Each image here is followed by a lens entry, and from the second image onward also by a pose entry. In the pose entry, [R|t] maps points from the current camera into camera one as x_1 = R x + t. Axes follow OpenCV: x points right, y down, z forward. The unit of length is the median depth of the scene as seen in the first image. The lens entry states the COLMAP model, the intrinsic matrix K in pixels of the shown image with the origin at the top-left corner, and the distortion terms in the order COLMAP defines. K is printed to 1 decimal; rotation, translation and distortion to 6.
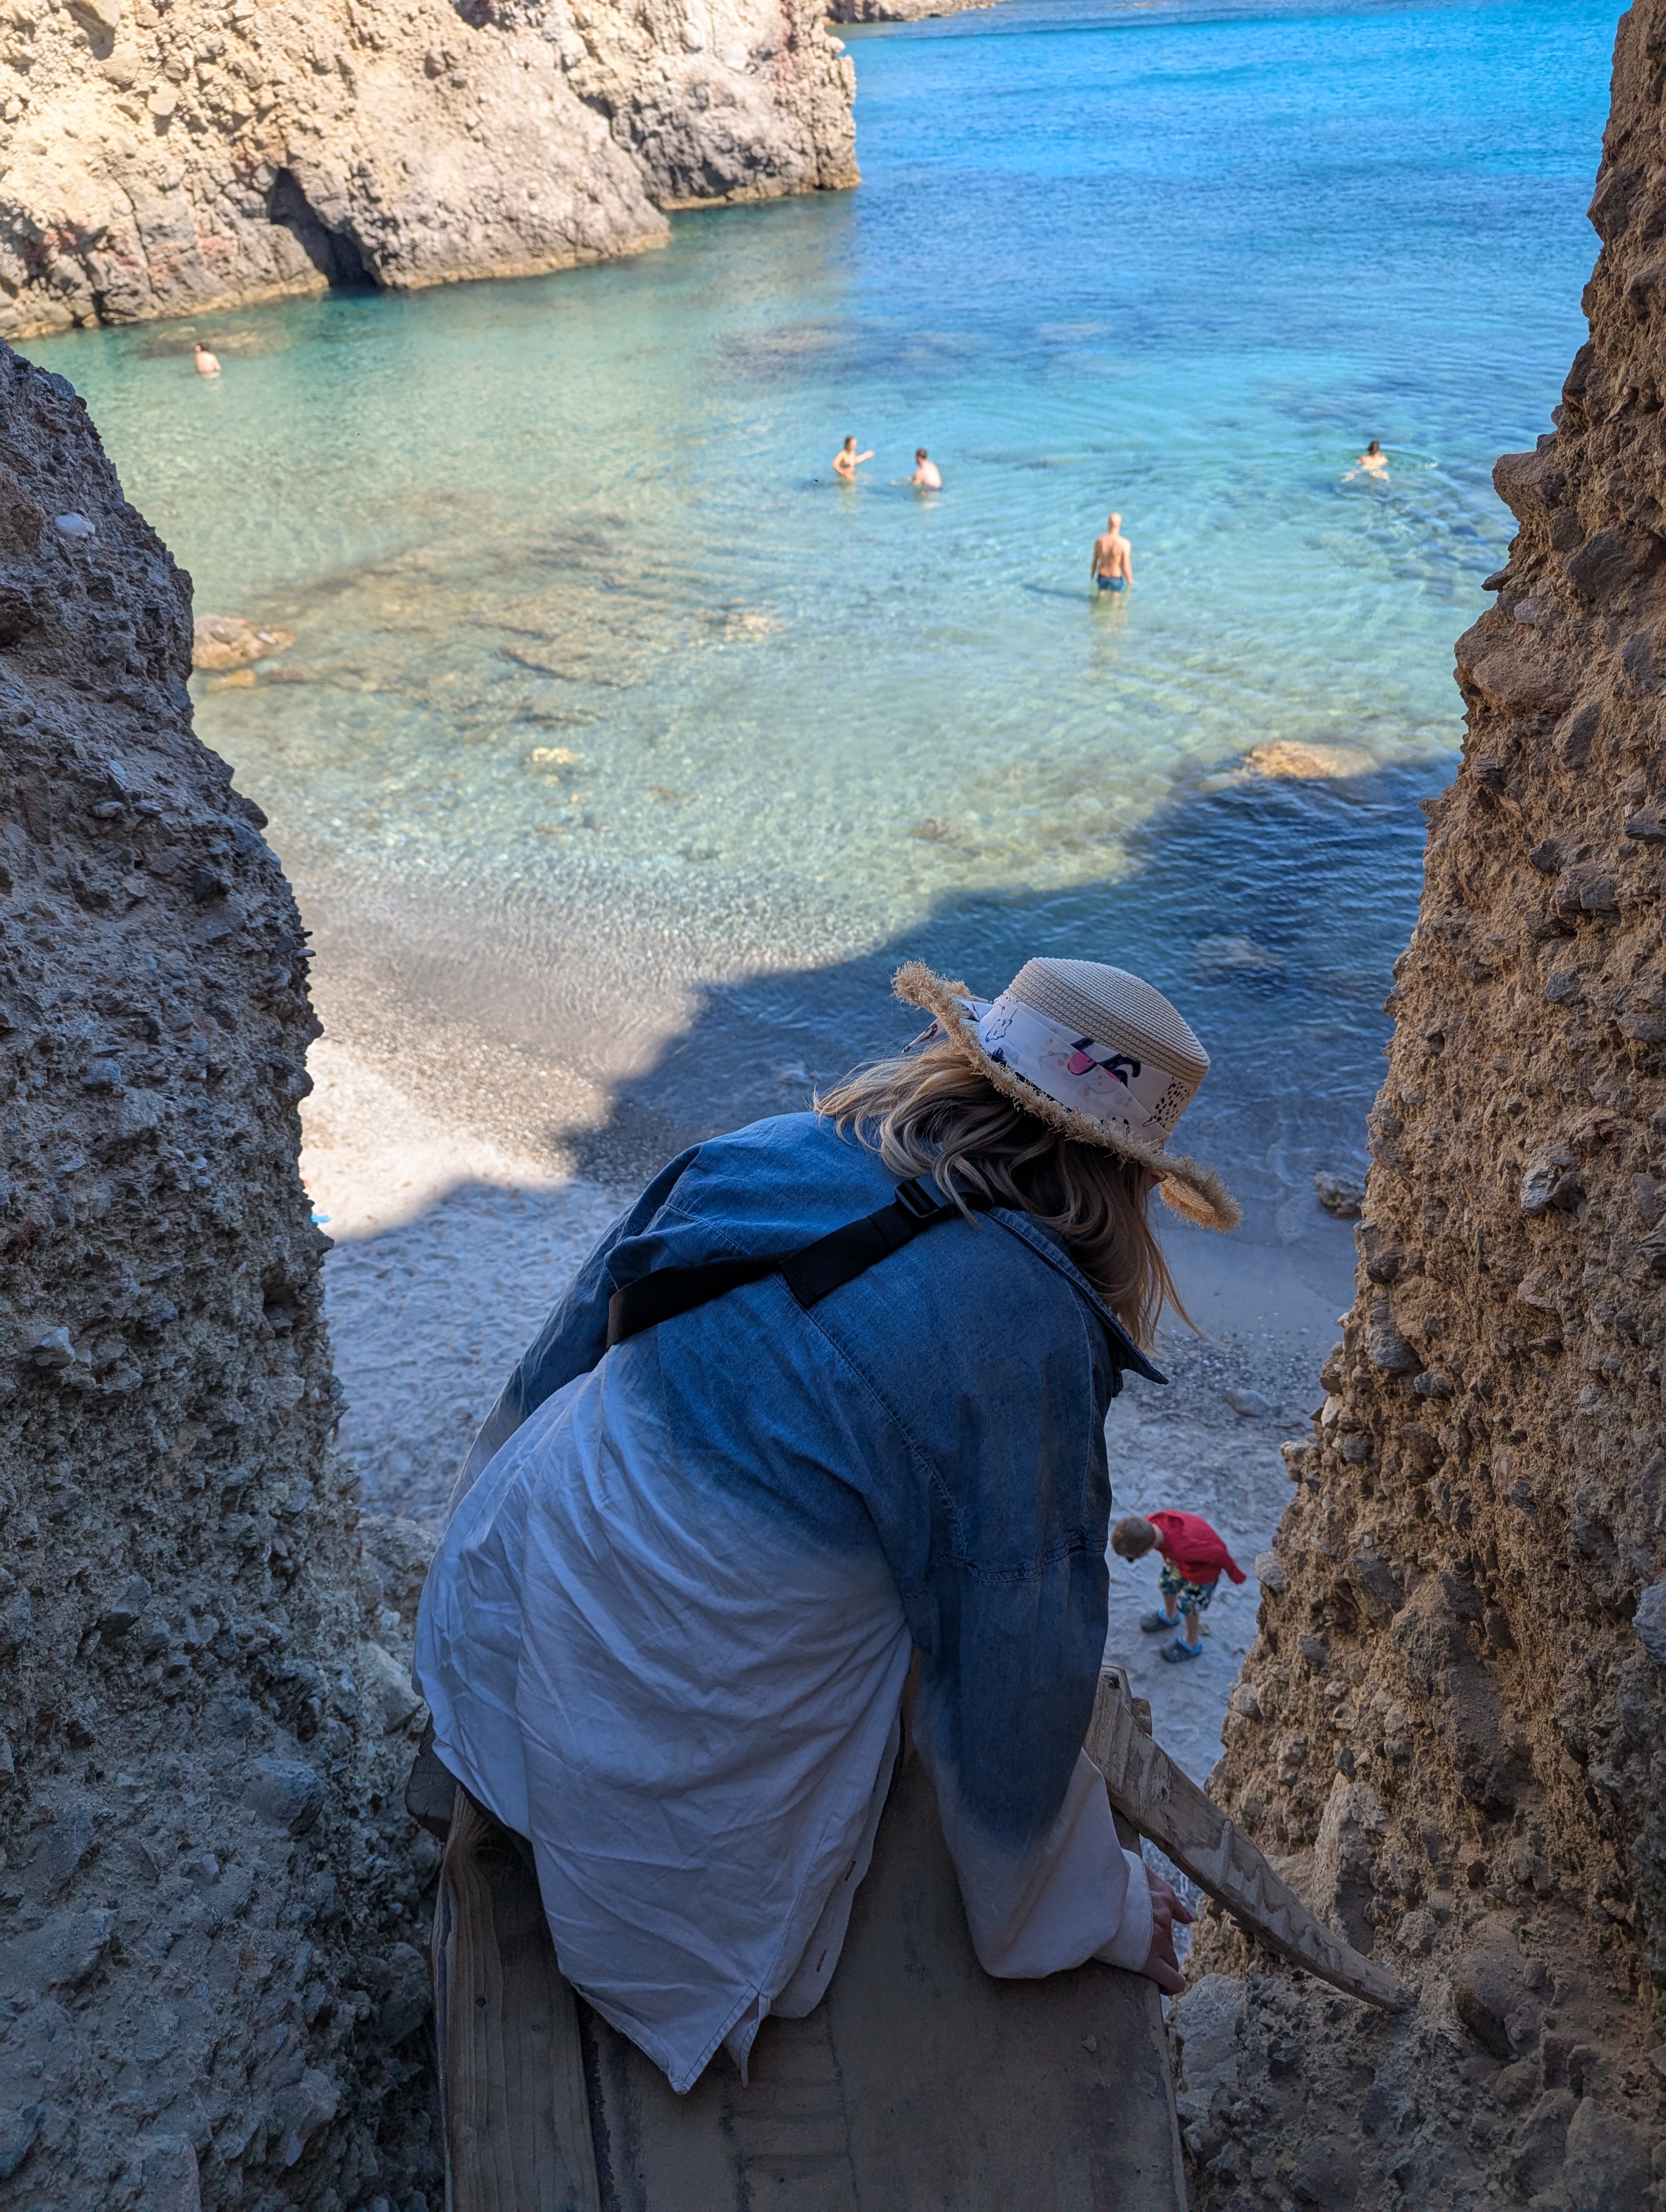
lens RADIAL K [[1511.5, 0, 831.9], [0, 1511.5, 1042.0], [0, 0, 1]] dist [0.066580, -0.056205]
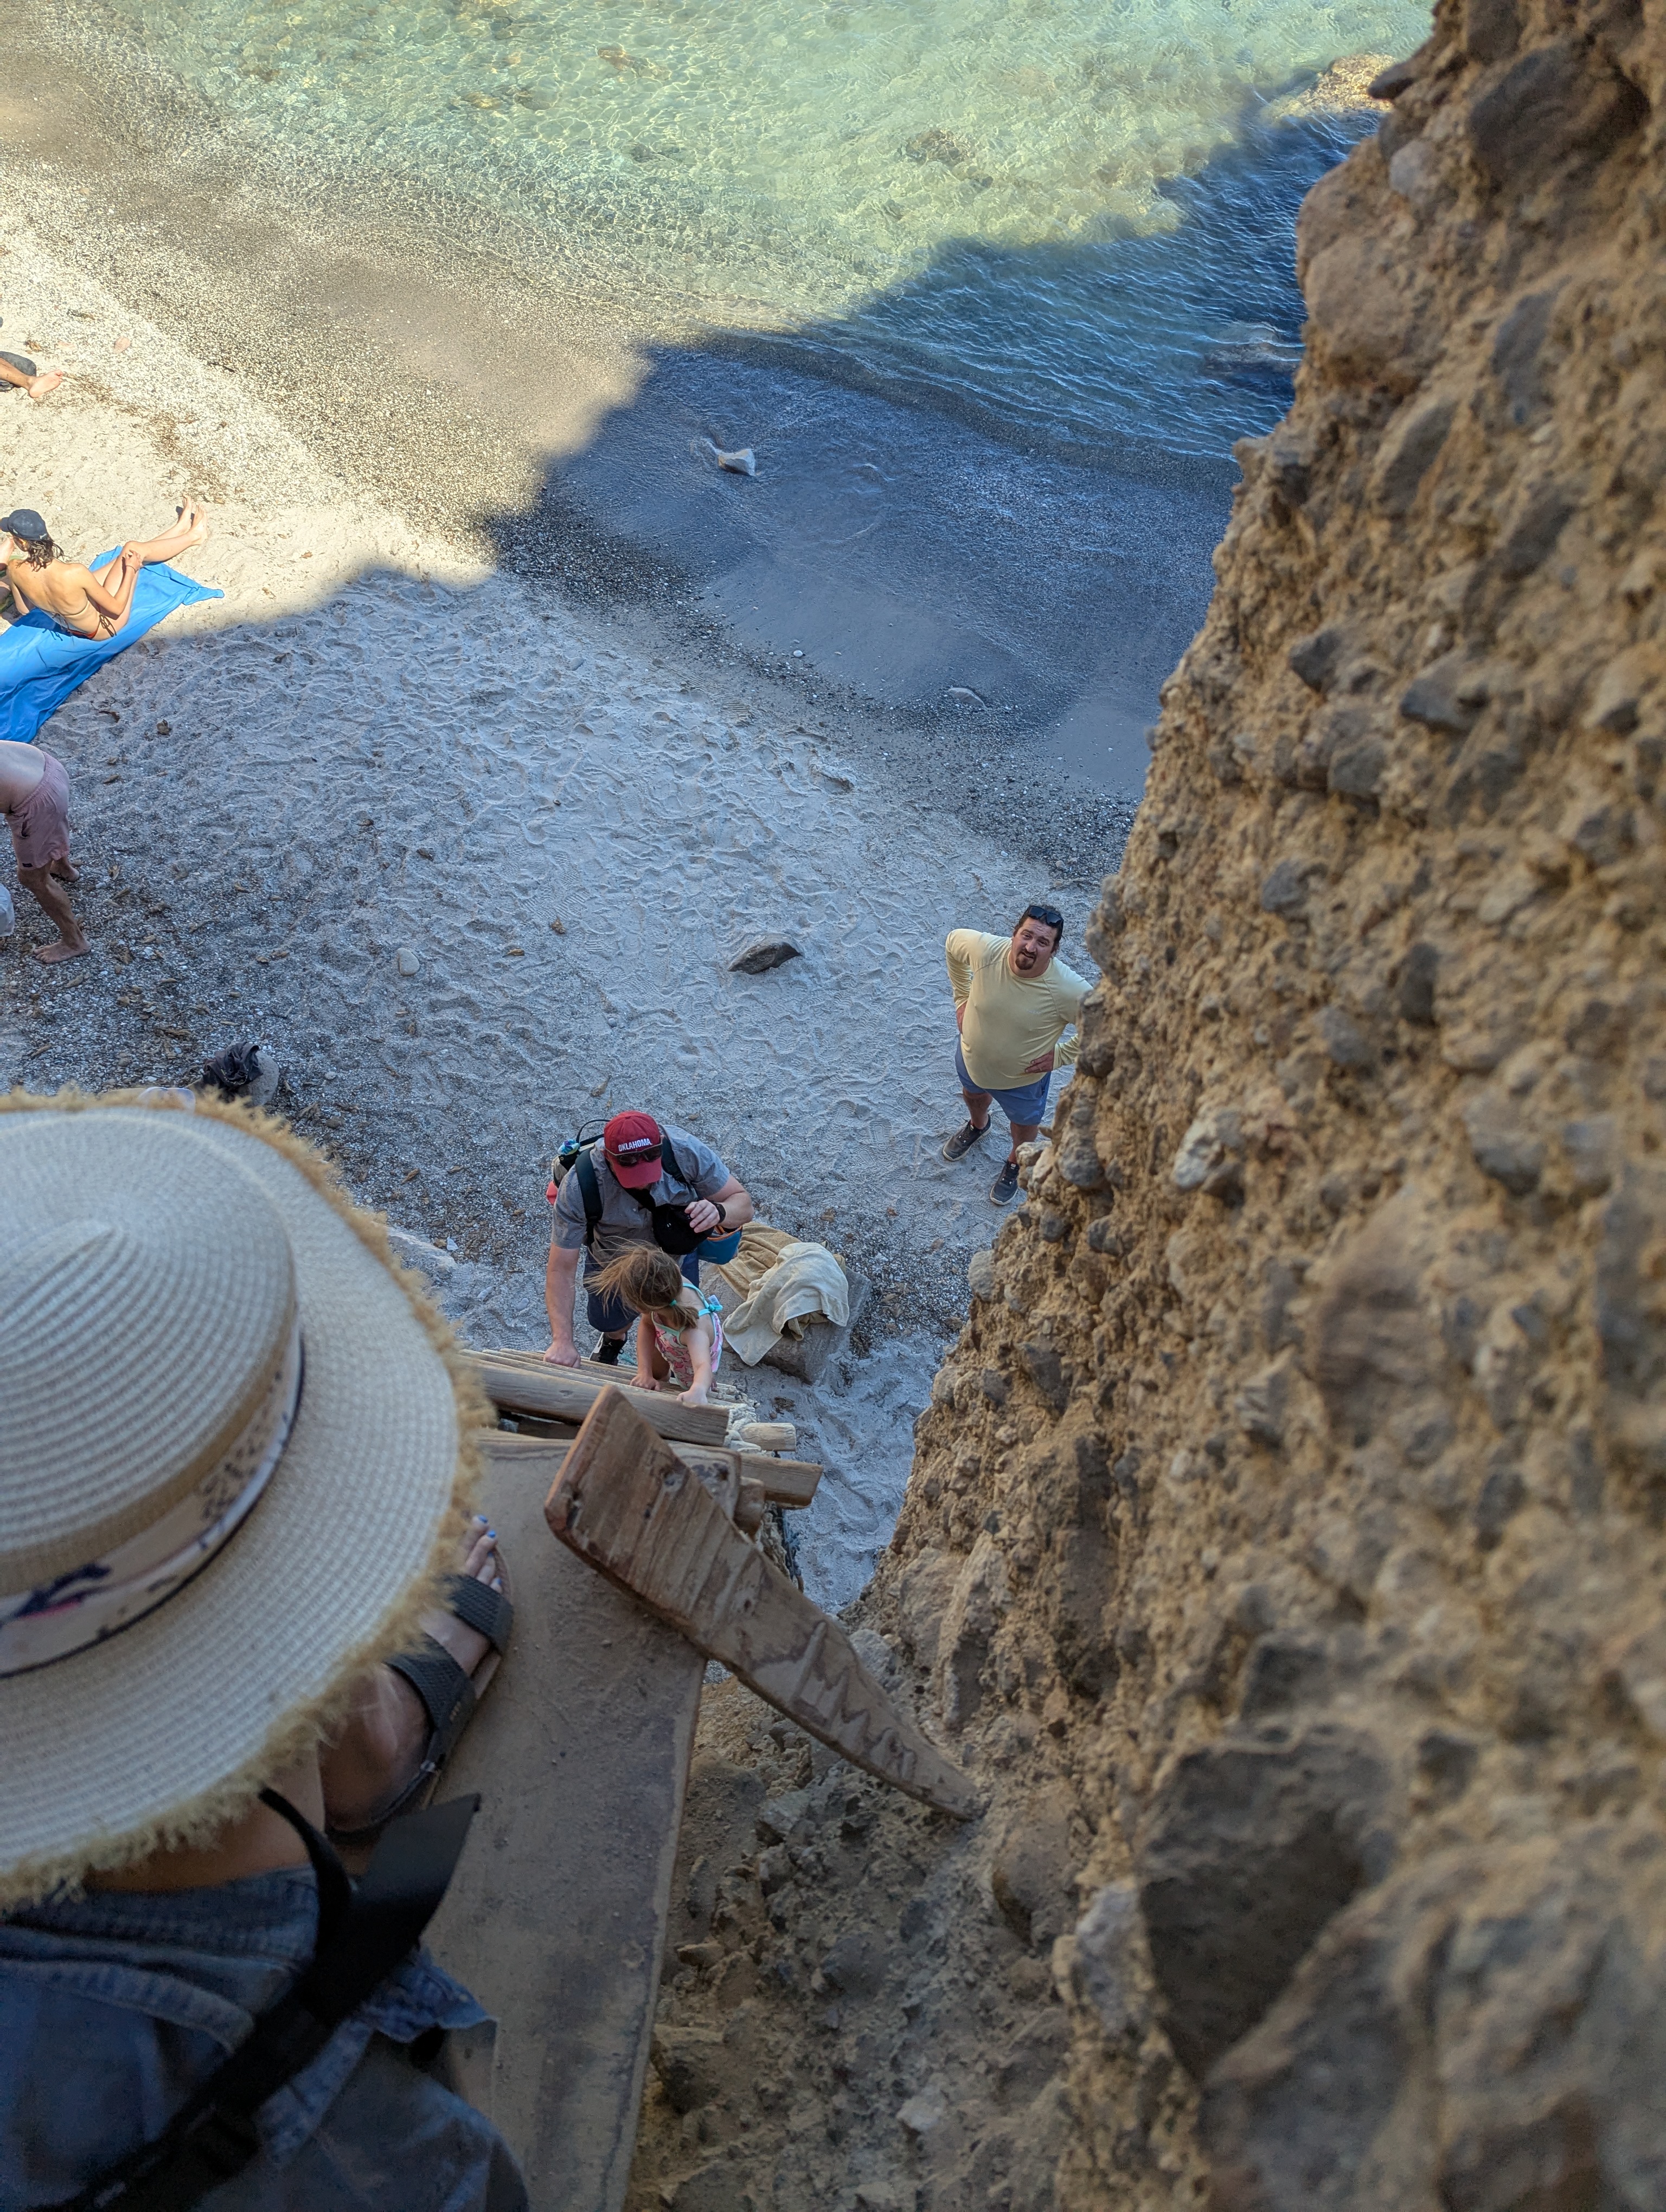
lens RADIAL K [[1511.5, 0, 831.9], [0, 1511.5, 1042.0], [0, 0, 1]] dist [0.066580, -0.056205]
pose [[0.997132, 0.070481, 0.027572, 0.200027], [-0.075643, 0.916370, 0.393122, -0.155916], [0.002442, -0.394080, 0.919073, 0.282144]]
